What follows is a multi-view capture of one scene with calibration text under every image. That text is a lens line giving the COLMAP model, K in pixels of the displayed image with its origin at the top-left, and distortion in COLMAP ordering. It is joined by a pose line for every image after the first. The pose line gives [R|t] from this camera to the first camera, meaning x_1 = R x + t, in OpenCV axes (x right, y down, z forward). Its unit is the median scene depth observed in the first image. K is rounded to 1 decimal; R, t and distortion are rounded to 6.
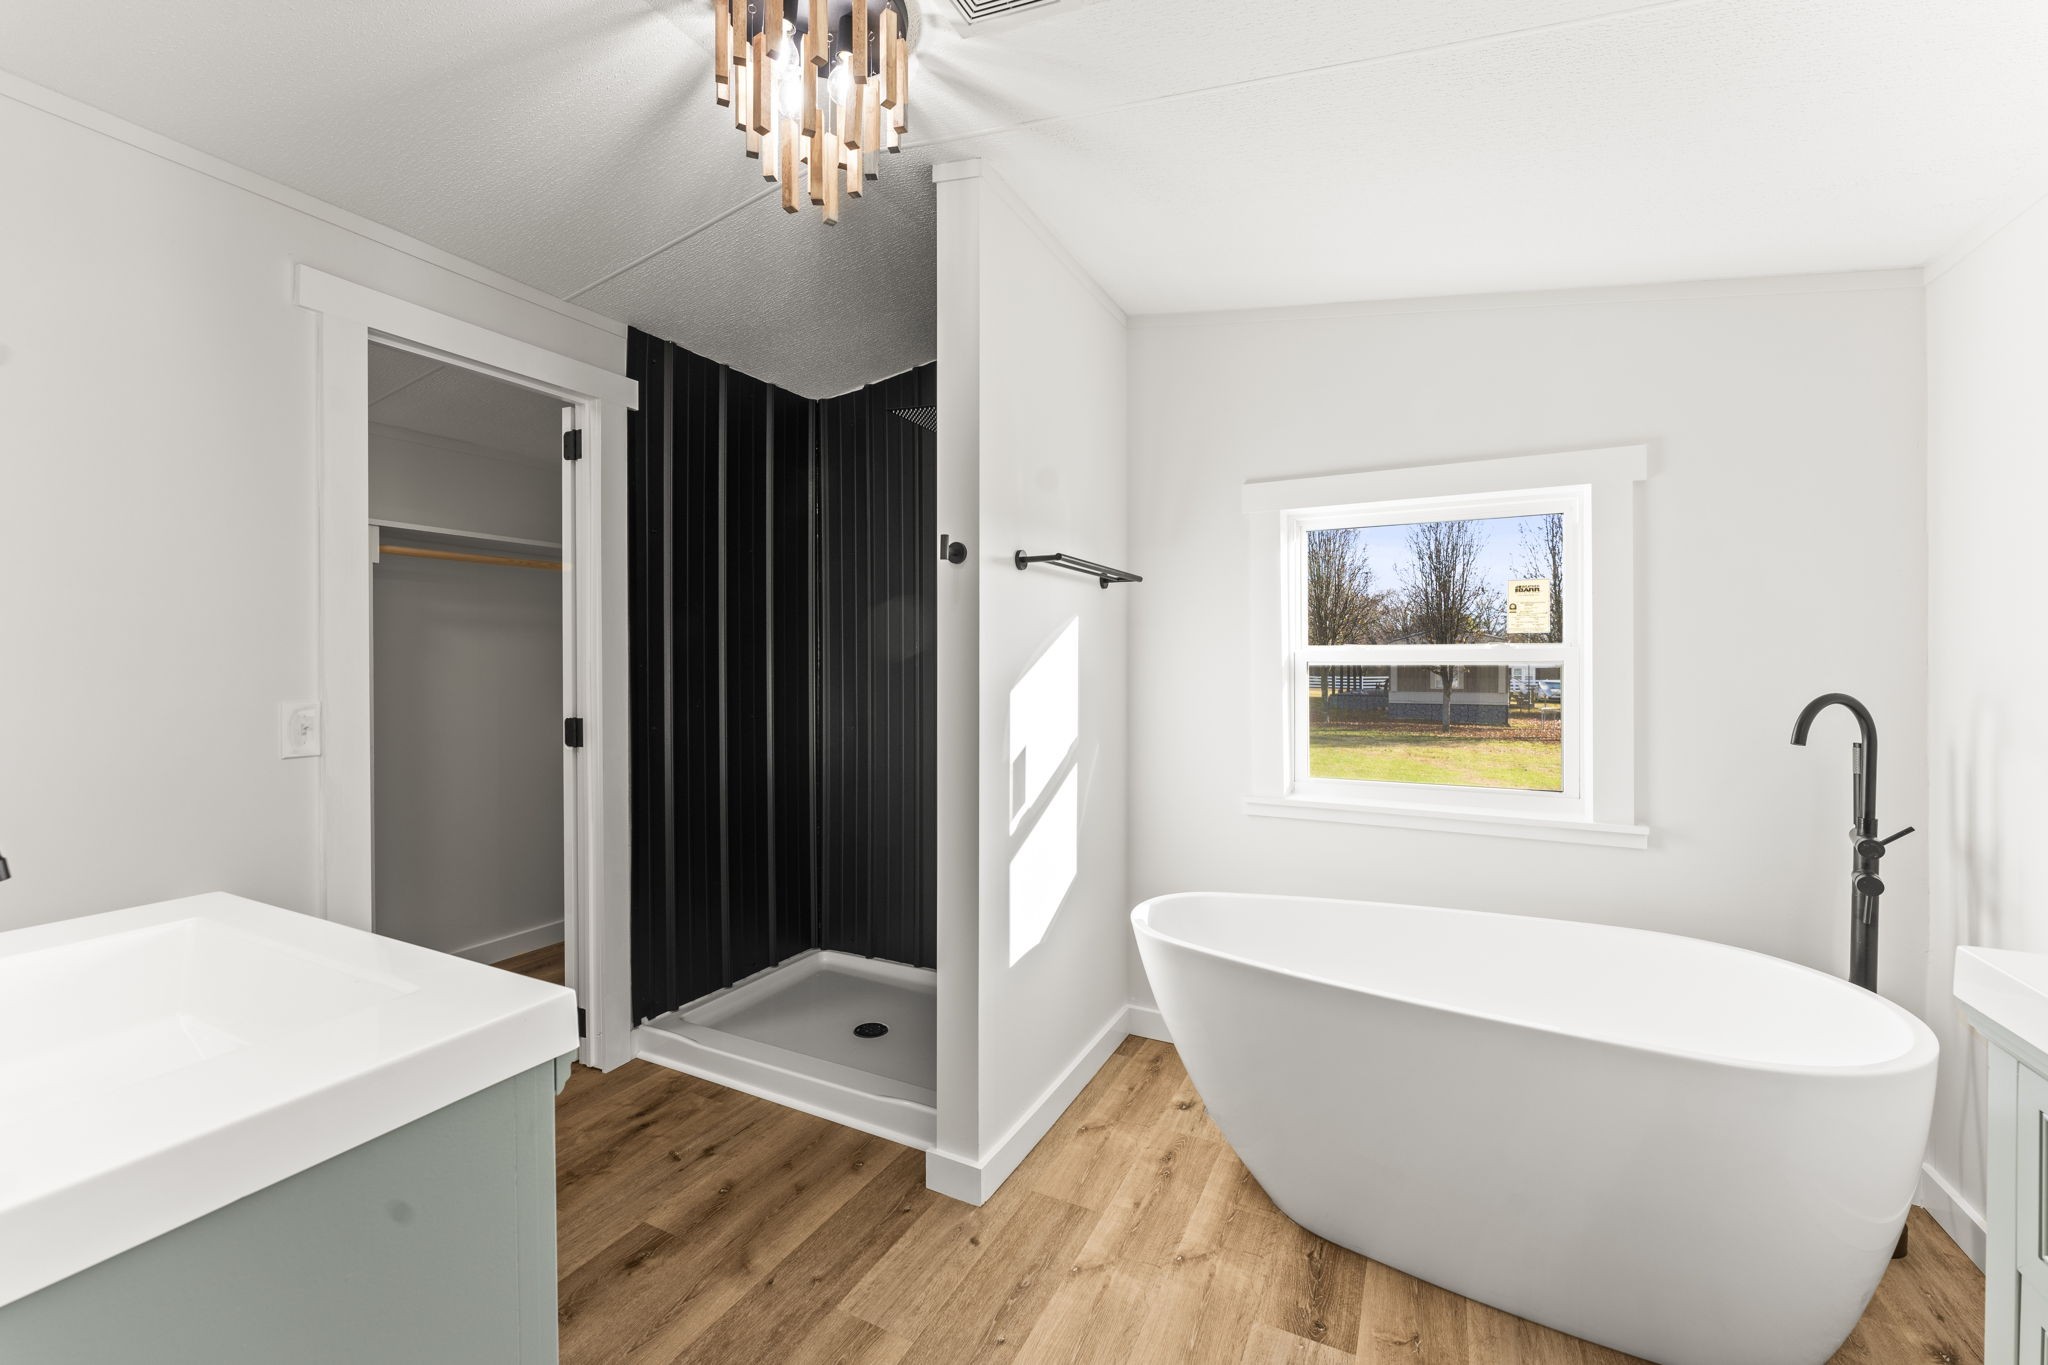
lens RADIAL K [[819.2, 0, 1018.2], [0, 819.2, 678.6], [0, 0, 1]] dist [-0.014157, 0.001380]
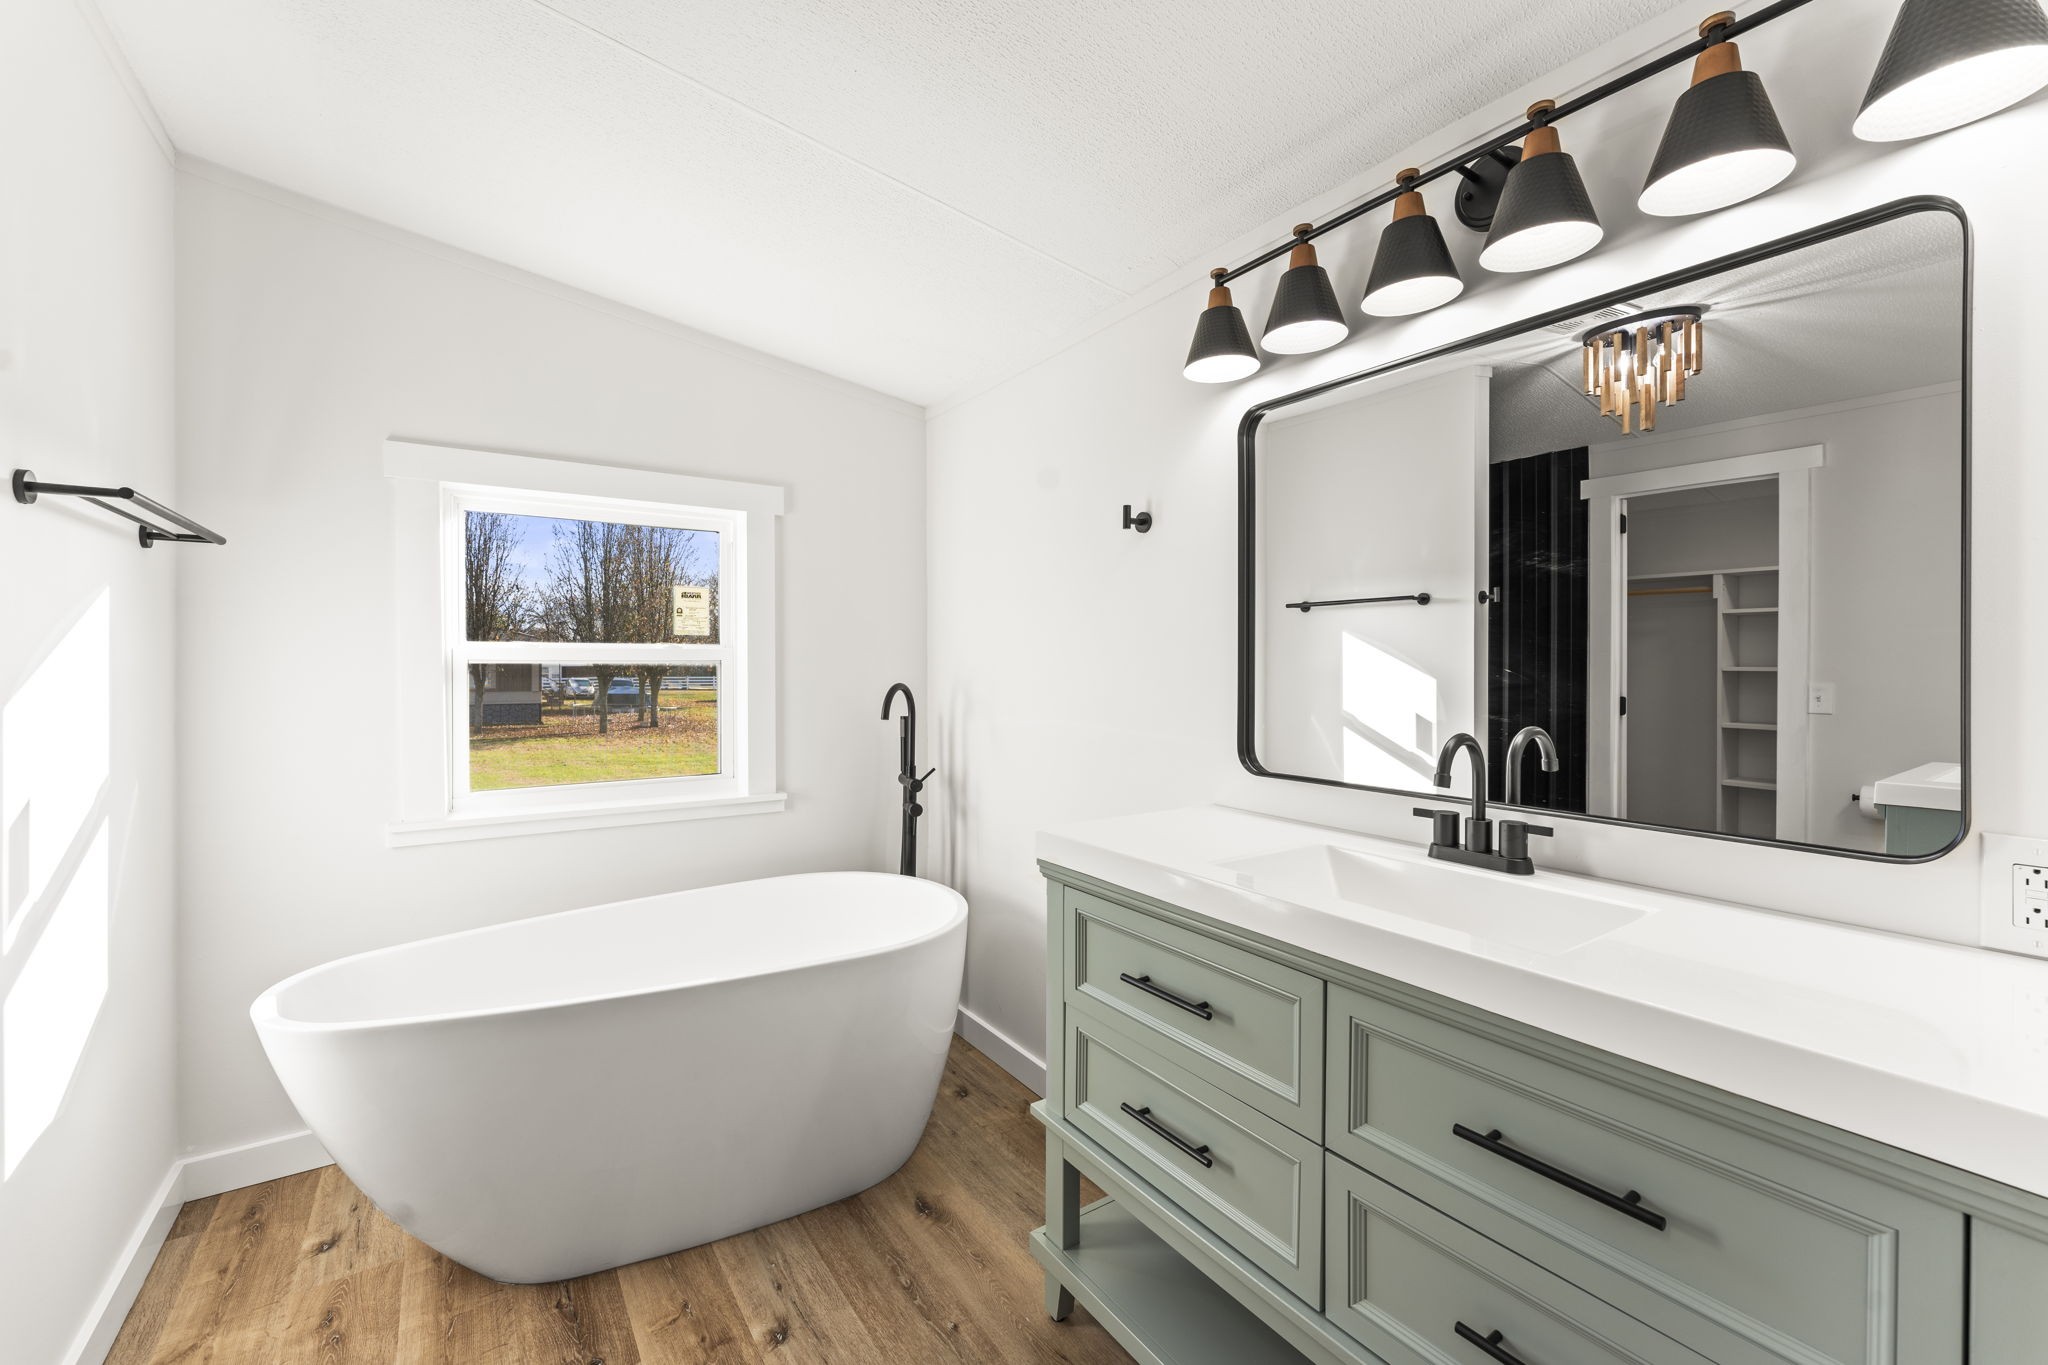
lens RADIAL K [[819.2, 0, 1021.0], [0, 819.2, 671.0], [0, 0, 1]] dist [-0.014157, 0.001380]
pose [[0.475528, -0.006728, 0.879675, -0.158914], [0.013131, 0.999914, 0.000550, -0.001359], [-0.879603, 0.011289, 0.475575, 0.078535]]
